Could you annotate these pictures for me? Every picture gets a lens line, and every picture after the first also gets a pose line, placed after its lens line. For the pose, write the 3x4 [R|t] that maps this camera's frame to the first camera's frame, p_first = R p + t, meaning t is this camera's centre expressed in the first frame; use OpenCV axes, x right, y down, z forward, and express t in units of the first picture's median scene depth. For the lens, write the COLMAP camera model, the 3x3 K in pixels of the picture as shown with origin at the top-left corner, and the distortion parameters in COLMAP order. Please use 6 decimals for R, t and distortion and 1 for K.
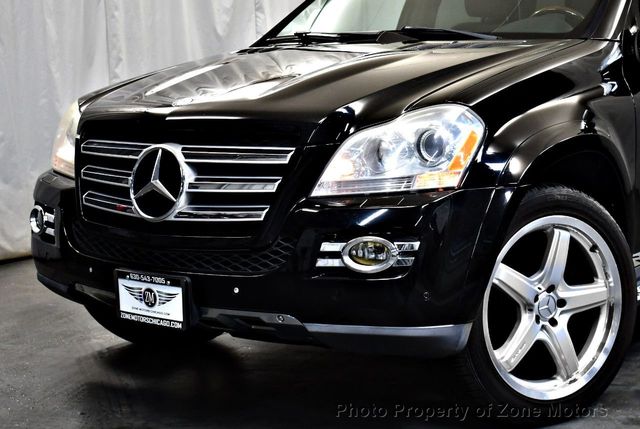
lens RADIAL K [[1206.0, 0, 320.0], [0, 1206.0, 214.5], [0, 0, 1]] dist [0.025430, -0.214880]
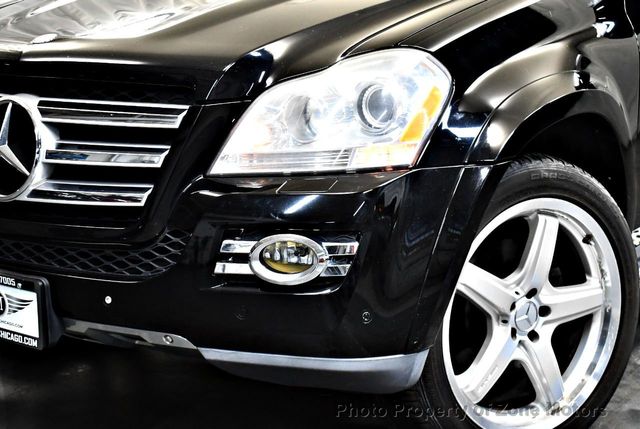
lens RADIAL K [[1146.9, 0, 320.0], [0, 1146.9, 214.5], [0, 0, 1]] dist [-0.035269, 0.093320]
pose [[0.999320, 0.011768, 0.034935, 0.032774], [-0.014242, 0.997344, 0.071428, -0.038820], [-0.034002, -0.071877, 0.996834, 0.295793]]
